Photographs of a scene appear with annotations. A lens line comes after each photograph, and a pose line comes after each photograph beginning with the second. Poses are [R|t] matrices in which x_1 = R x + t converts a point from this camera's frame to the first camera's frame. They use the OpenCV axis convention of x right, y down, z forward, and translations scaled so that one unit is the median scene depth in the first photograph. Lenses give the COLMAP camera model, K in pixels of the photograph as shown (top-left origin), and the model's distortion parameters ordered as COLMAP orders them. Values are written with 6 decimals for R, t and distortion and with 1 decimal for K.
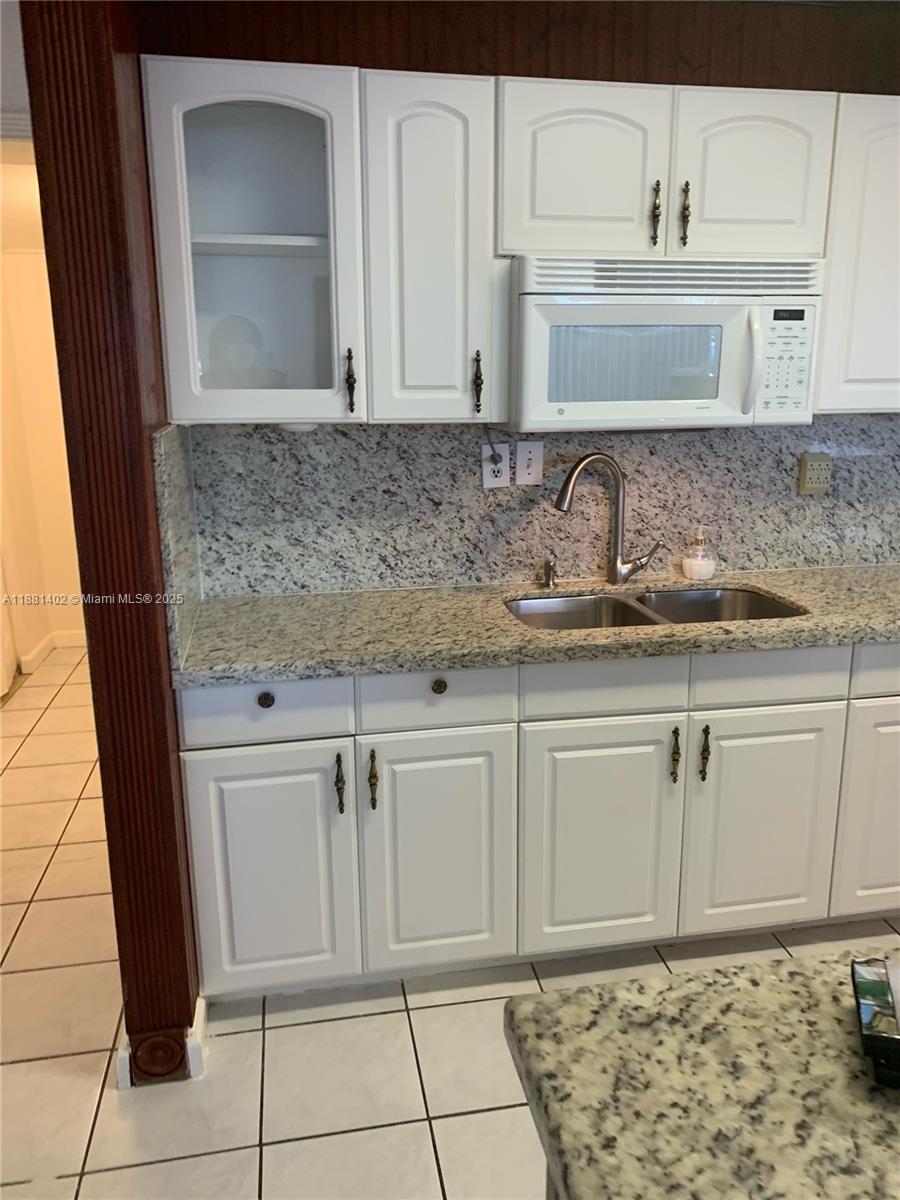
lens RADIAL K [[919.7, 0, 452.9], [0, 919.7, 598.8], [0, 0, 1]] dist [0.034328, -0.063173]
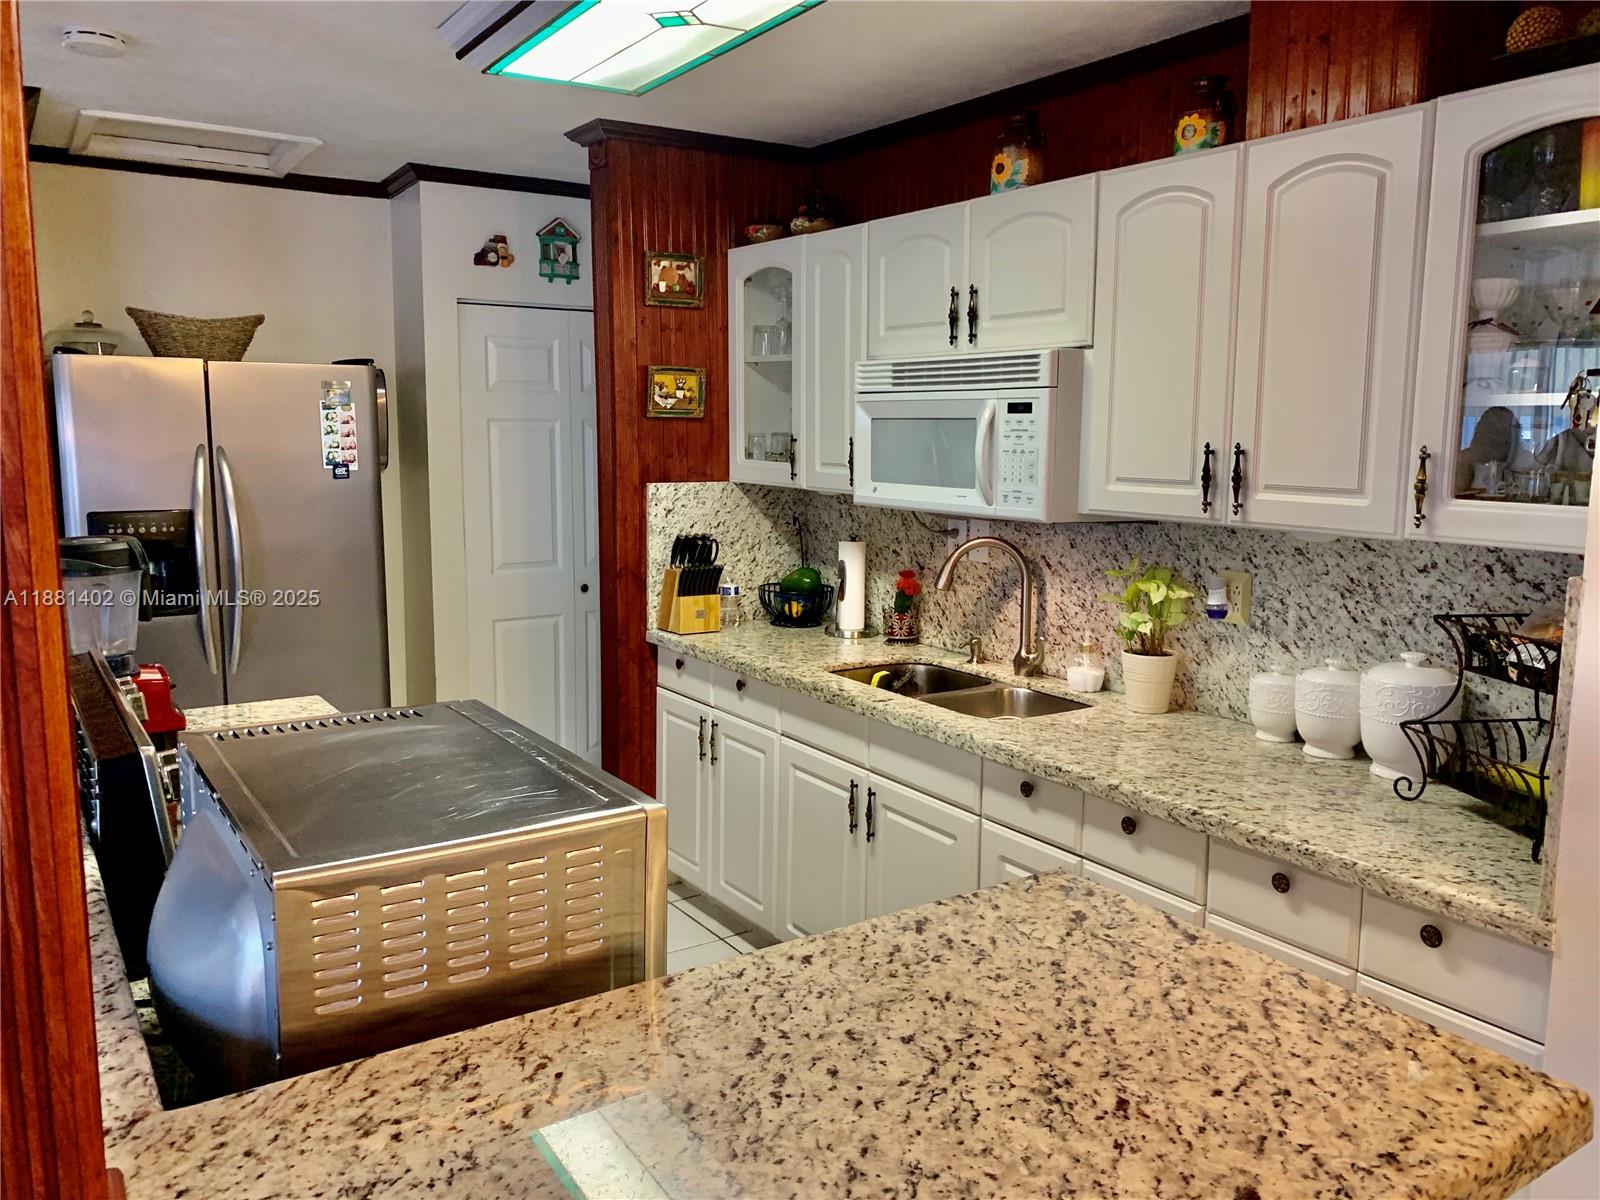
lens RADIAL K [[1226.2, 0, 788.1], [0, 1226.2, 604.2], [0, 0, 1]] dist [0.034328, -0.063173]
pose [[0.390952, 0.147607, -0.908498, 1.269102], [-0.235159, 0.970316, 0.056455, -0.106345], [0.889864, 0.191570, 0.414058, 0.249956]]
